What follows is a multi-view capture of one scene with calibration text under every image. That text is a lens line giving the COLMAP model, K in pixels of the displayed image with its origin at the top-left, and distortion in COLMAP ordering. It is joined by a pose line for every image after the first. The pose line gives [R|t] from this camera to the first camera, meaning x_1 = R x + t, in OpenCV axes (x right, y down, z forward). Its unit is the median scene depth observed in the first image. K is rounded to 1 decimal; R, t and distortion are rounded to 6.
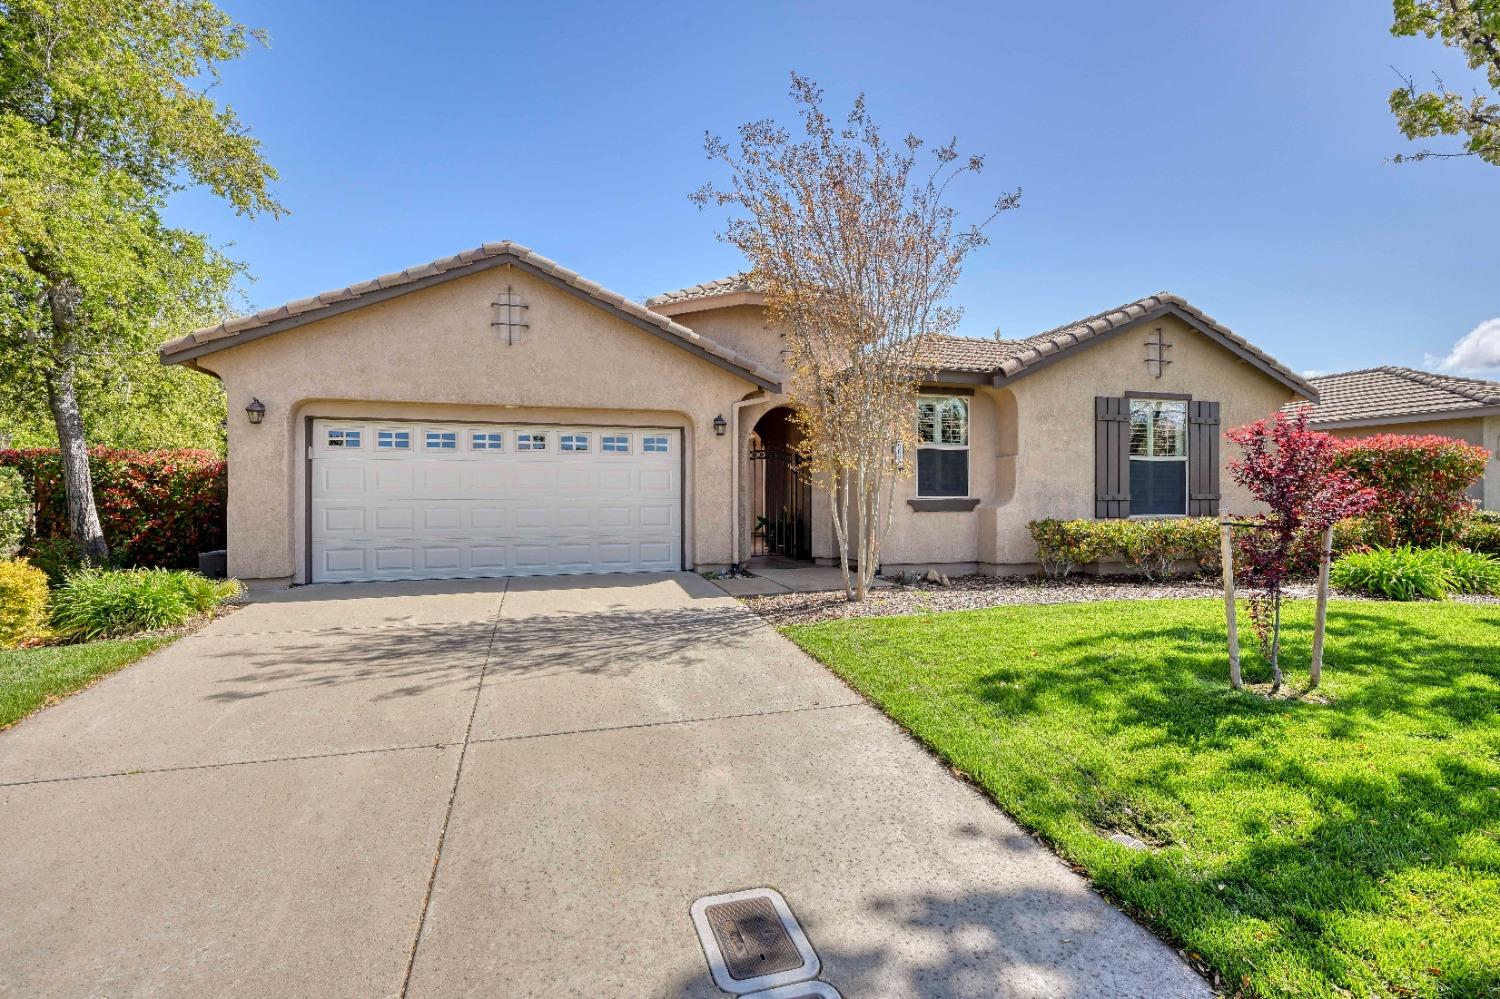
lens RADIAL K [[601.1, 0, 752.7], [0, 601.1, 442.9], [0, 0, 1]] dist [-0.001957, -0.000117]
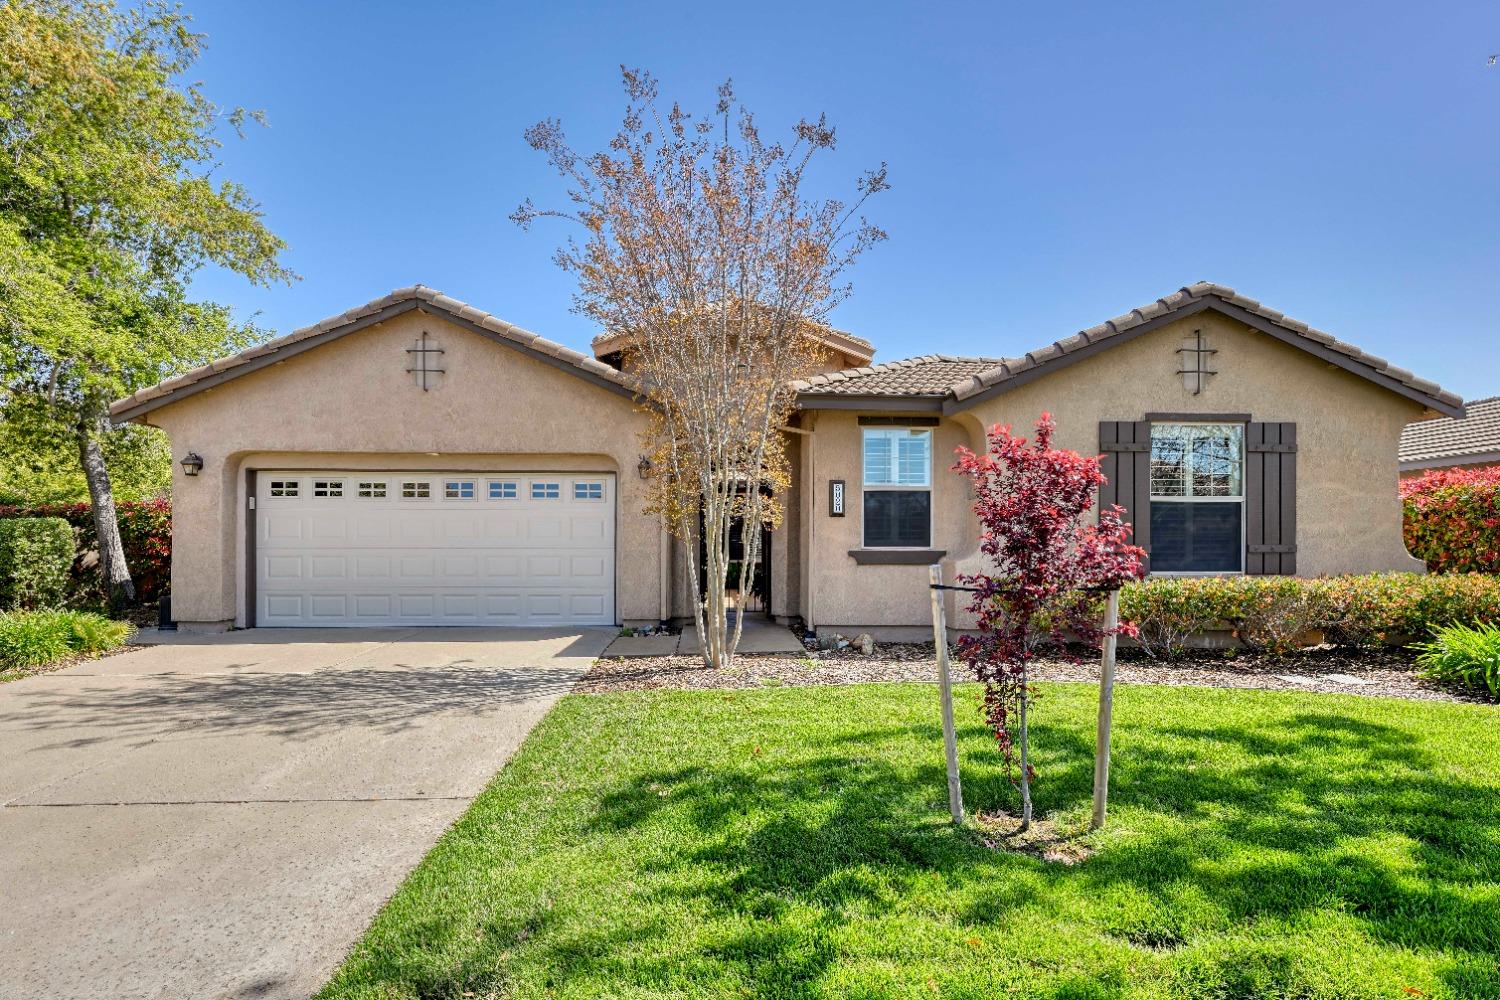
lens RADIAL K [[628.2, 0, 775.6], [0, 628.2, 491.1], [0, 0, 1]] dist [-0.002390, -0.000480]
pose [[0.977277, -0.014810, -0.211449, 0.349097], [0.015195, 0.999885, 0.000197, 0.008514], [0.211422, -0.003406, 0.977389, 0.109647]]
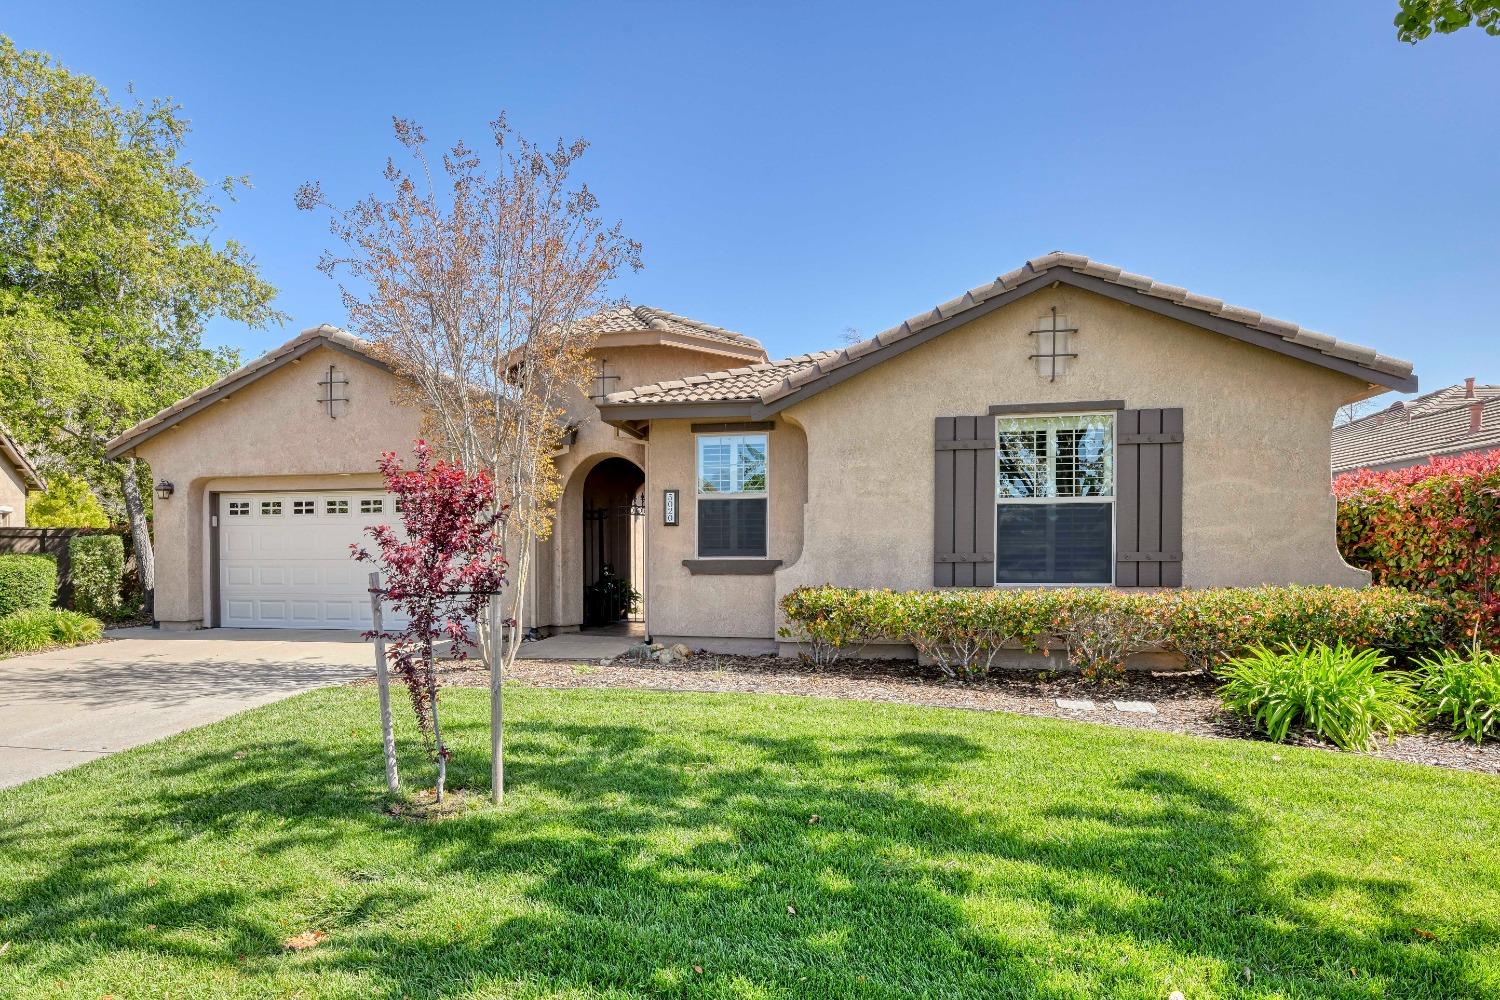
lens RADIAL K [[688.7, 0, 747.1], [0, 688.7, 505.1], [0, 0, 1]] dist [-0.002414, -0.000159]
pose [[0.905524, -0.032060, -0.423082, 0.758741], [0.037974, 0.999263, 0.005555, 0.015256], [0.422592, -0.021096, 0.906075, 0.166612]]
